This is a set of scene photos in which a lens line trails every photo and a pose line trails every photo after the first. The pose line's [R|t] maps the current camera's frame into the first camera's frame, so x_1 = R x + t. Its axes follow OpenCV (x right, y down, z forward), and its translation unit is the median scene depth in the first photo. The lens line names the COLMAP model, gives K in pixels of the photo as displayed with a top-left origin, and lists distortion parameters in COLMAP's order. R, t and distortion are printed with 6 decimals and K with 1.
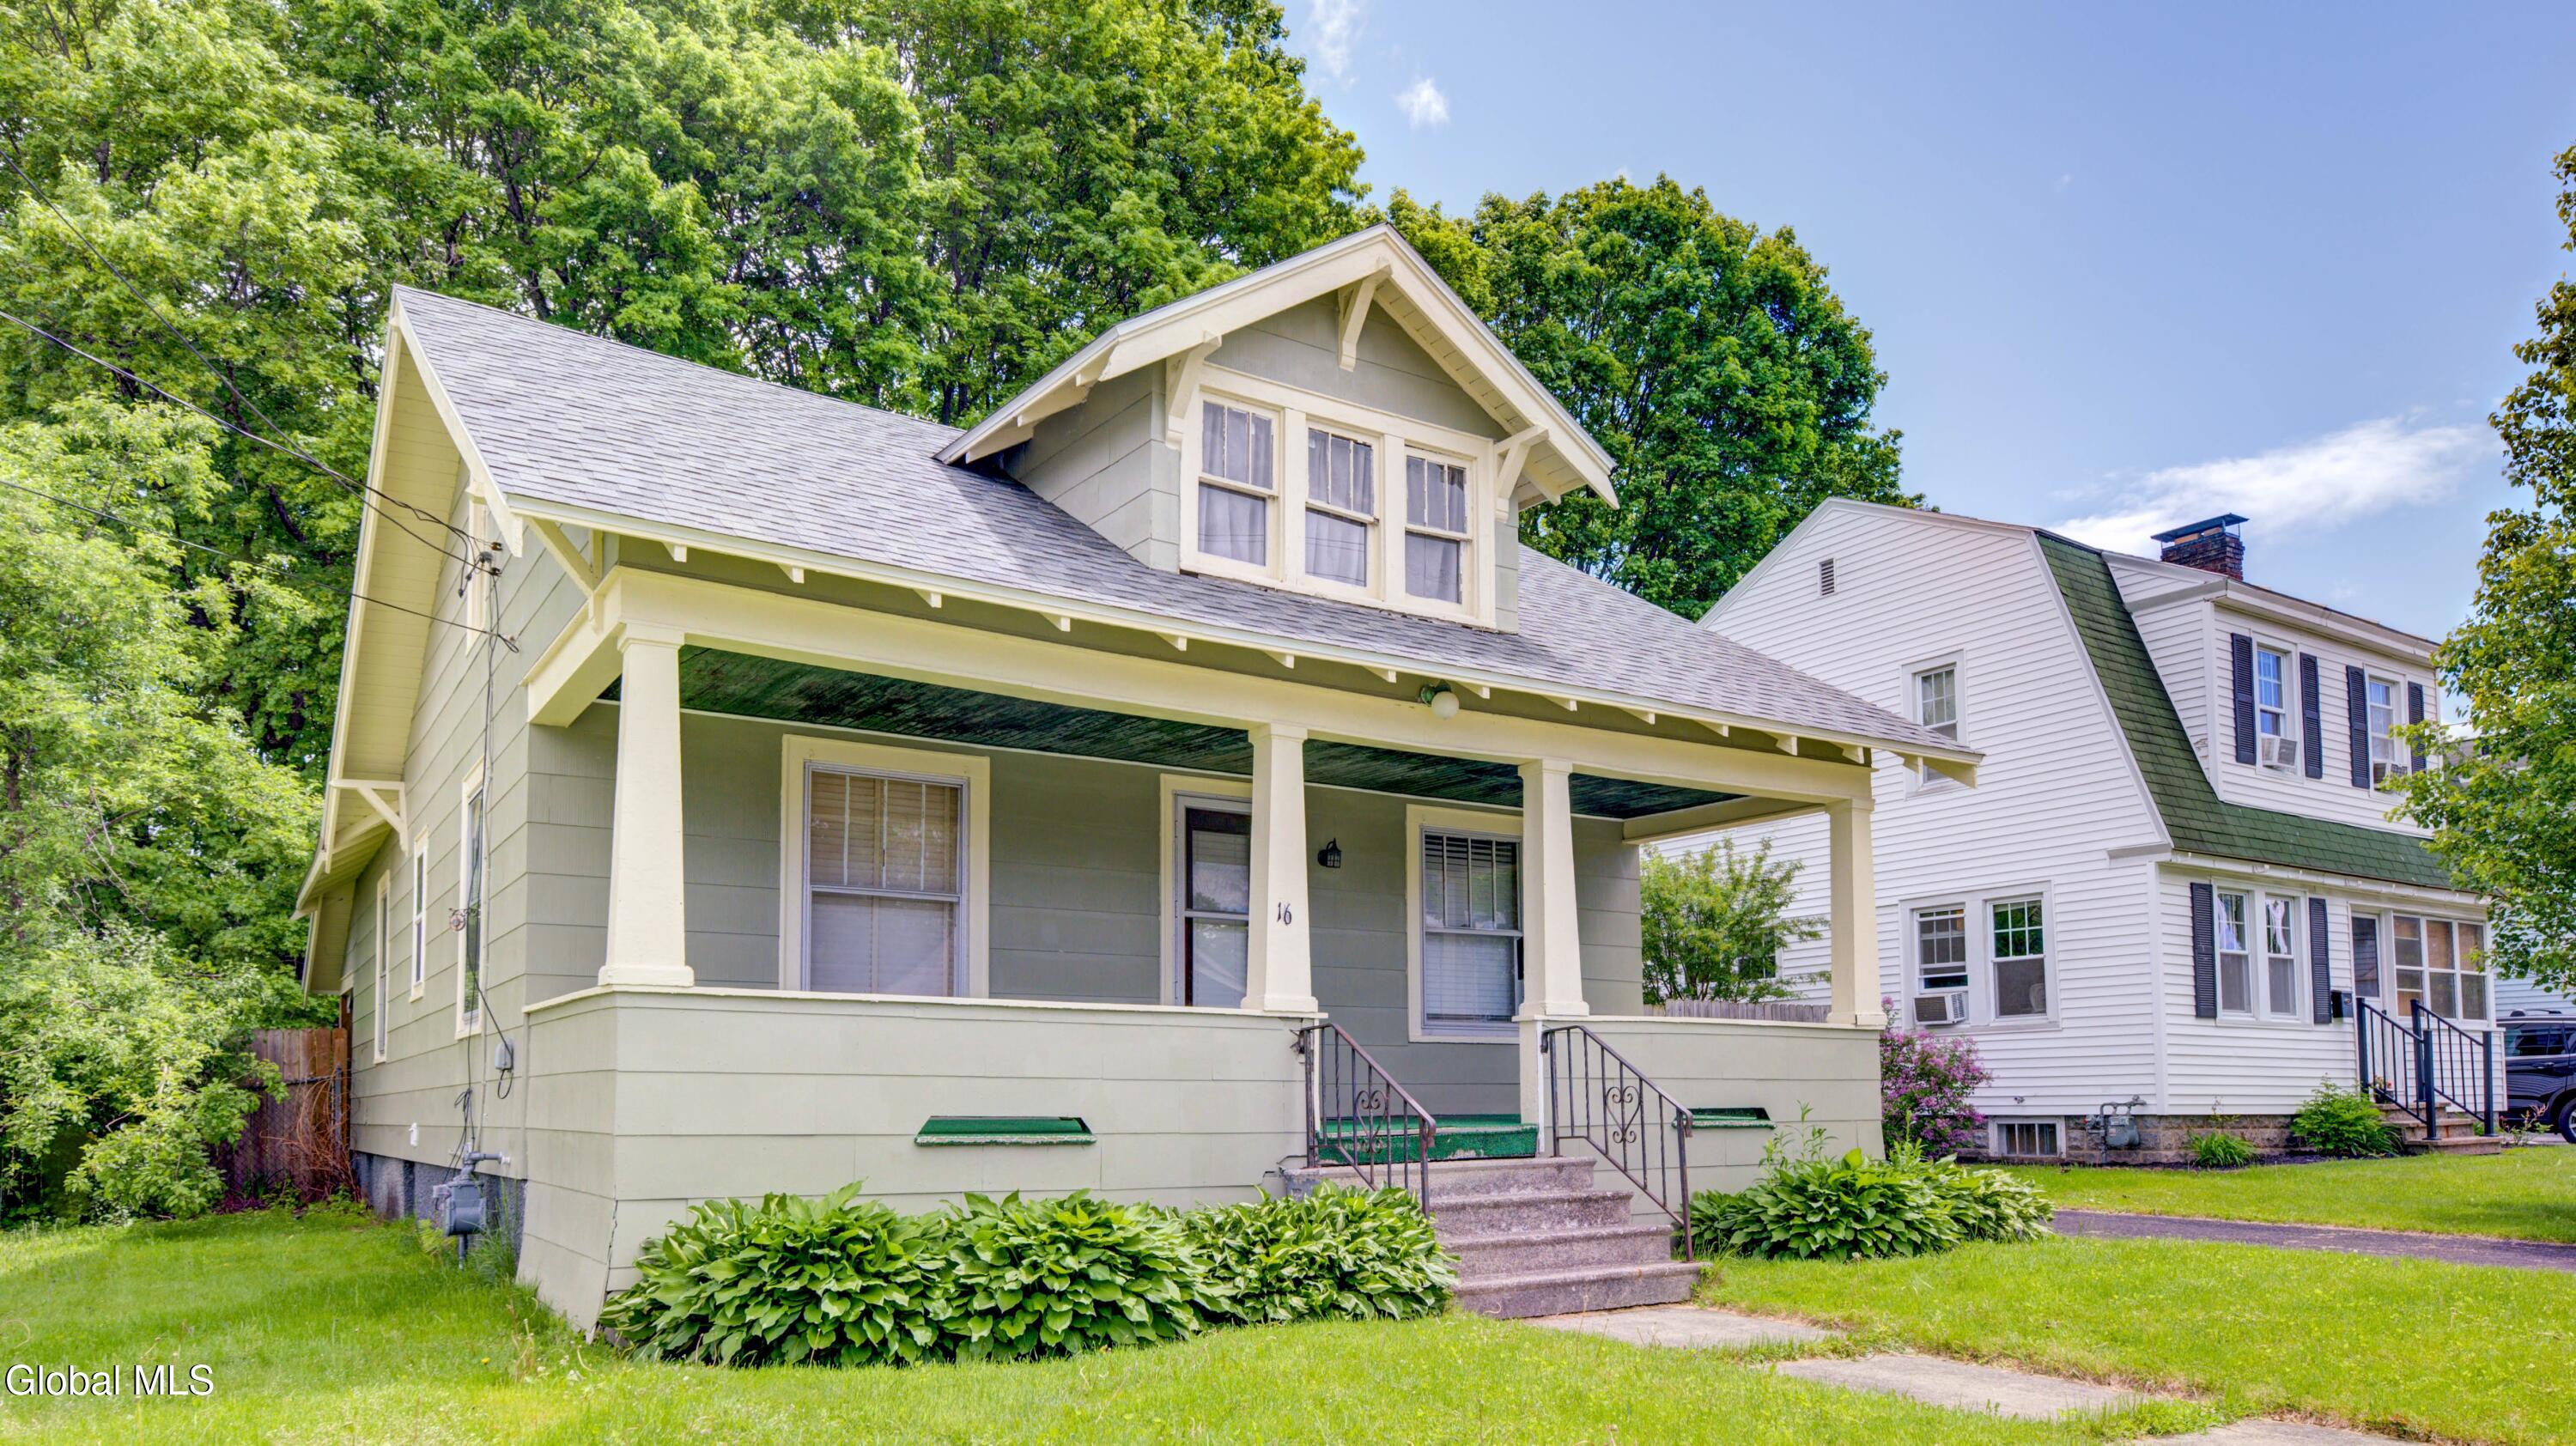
lens RADIAL K [[1727.7, 0, 1288.0], [0, 1727.7, 723.0], [0, 0, 1]] dist [0.000235, -0.000153]
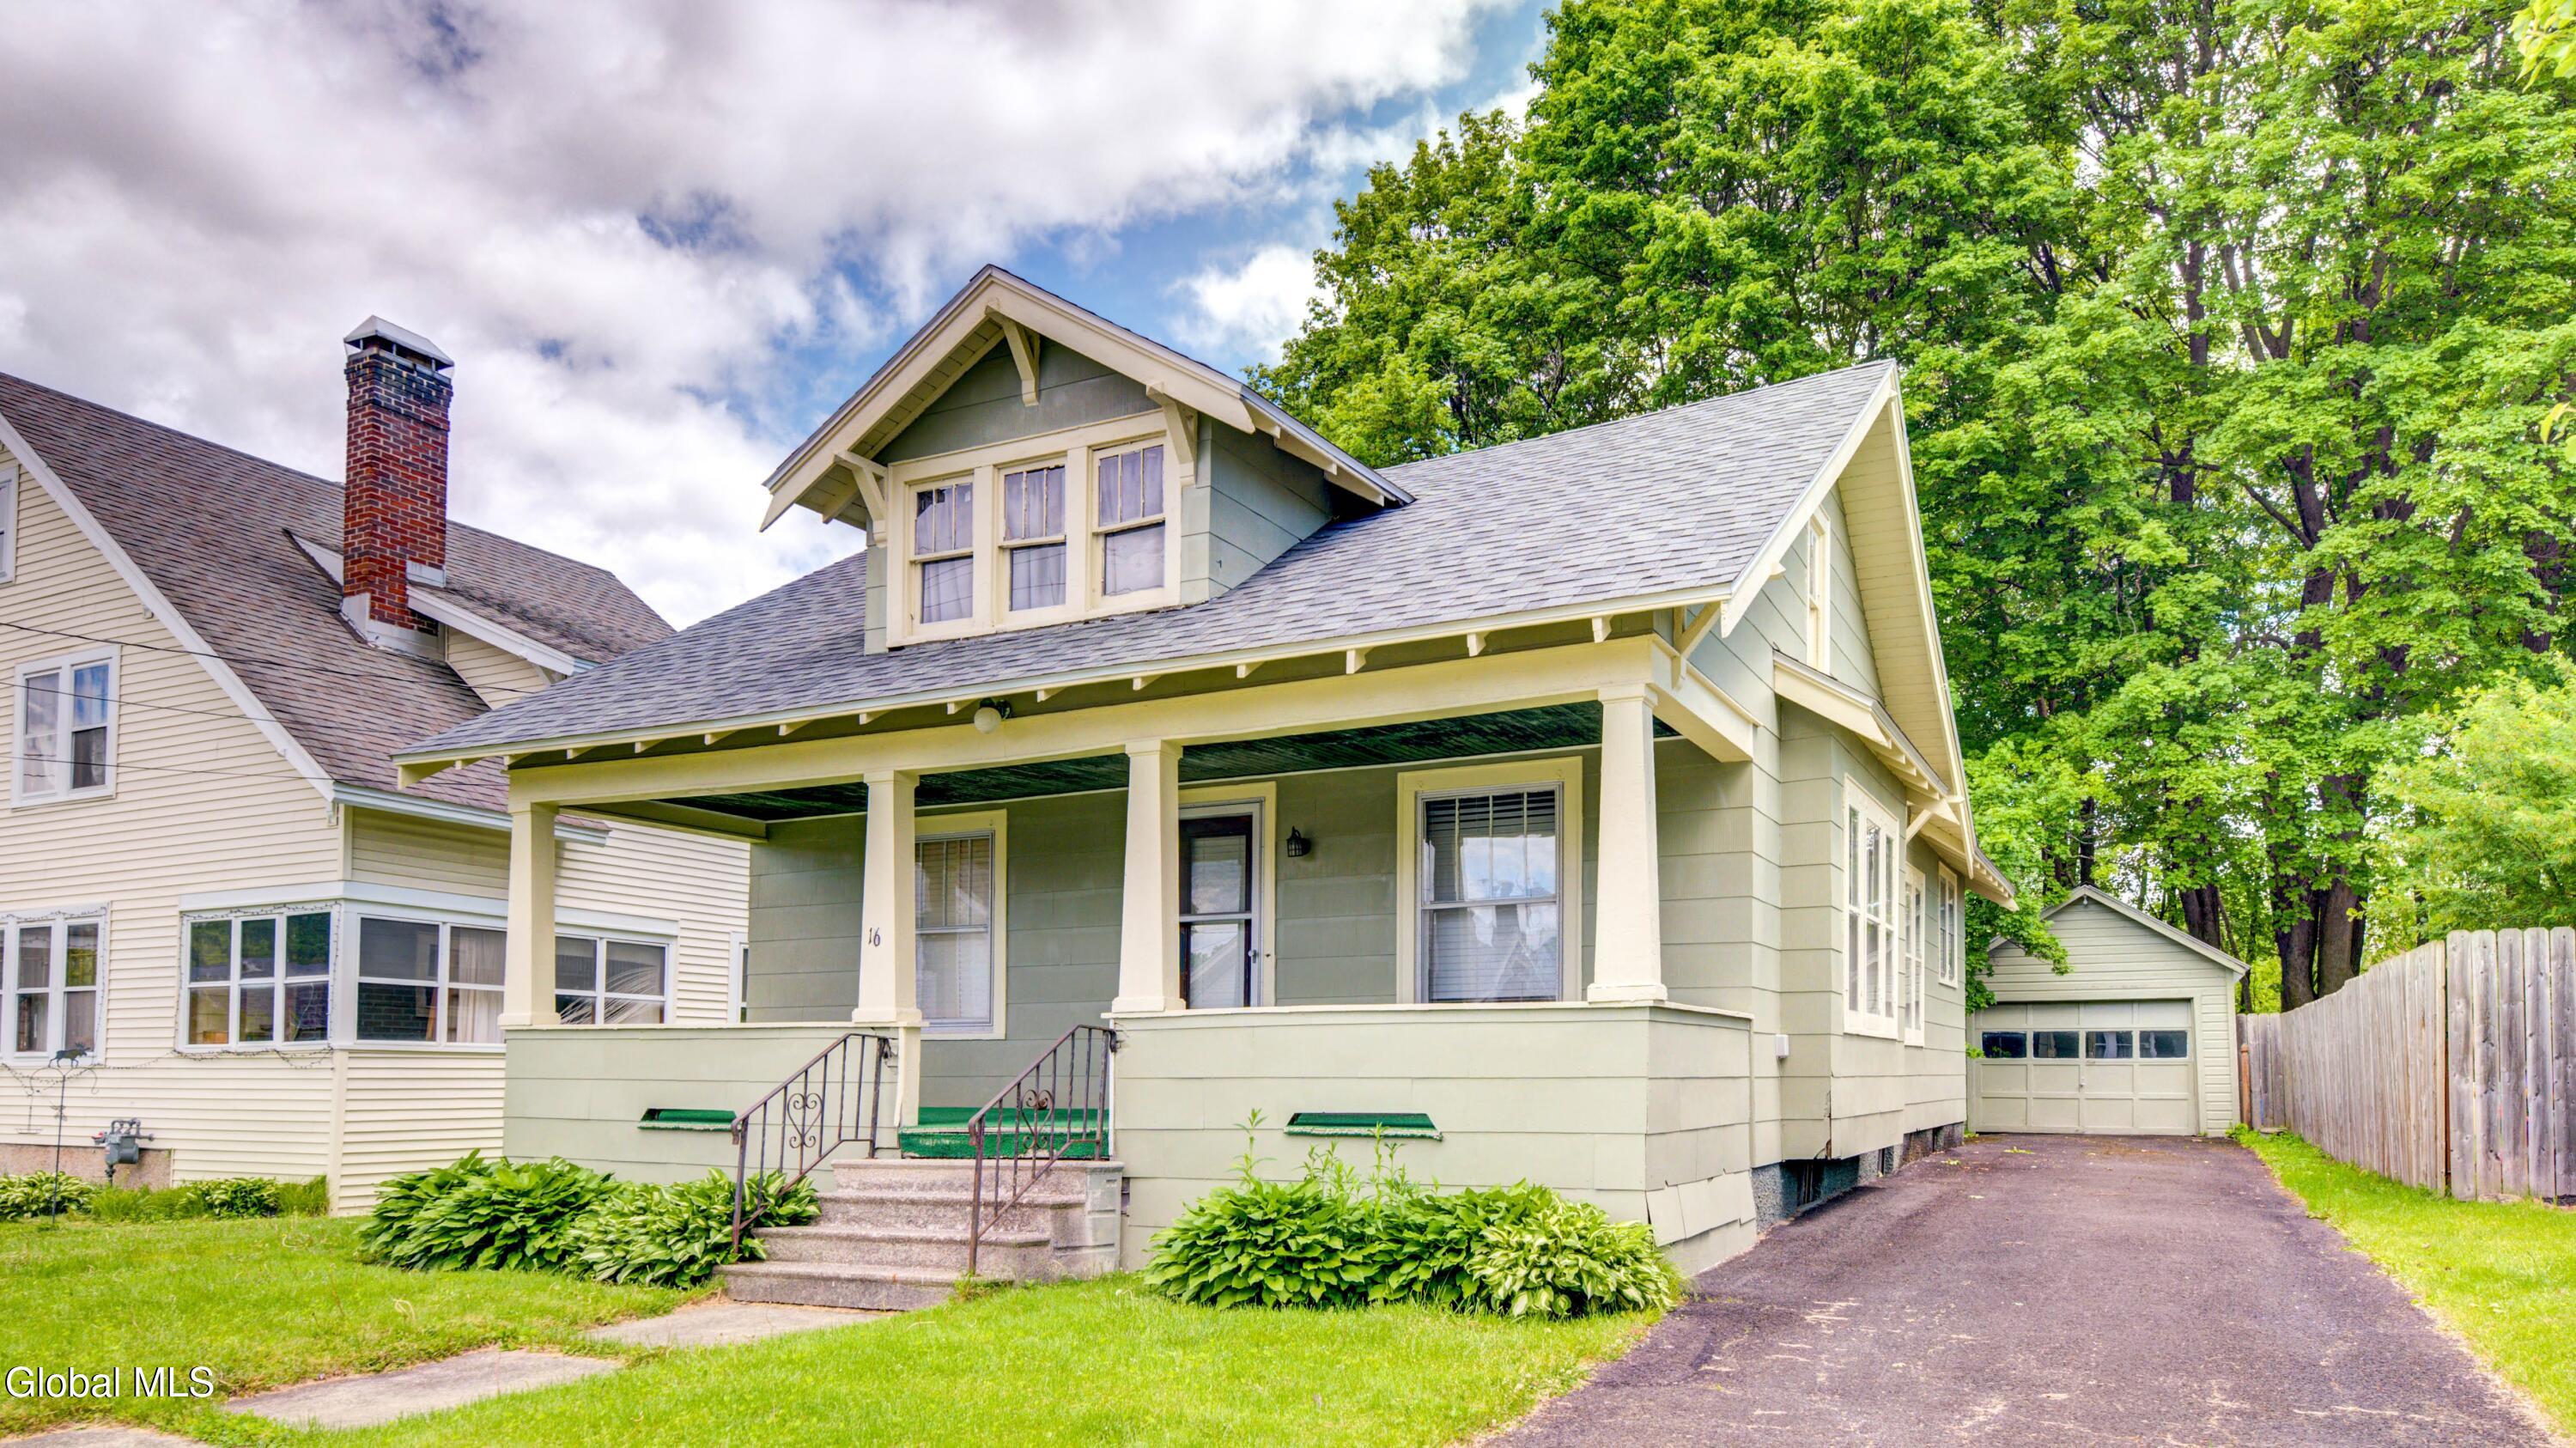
lens RADIAL K [[1631.2, 0, 1288.0], [0, 1631.2, 724.0], [0, 0, 1]] dist [-0.037841, 0.000086]
pose [[0.489833, -0.199278, -0.848736, 0.896235], [0.194966, 0.973909, -0.116146, 0.127052], [0.849736, -0.108582, 0.515905, 0.583250]]
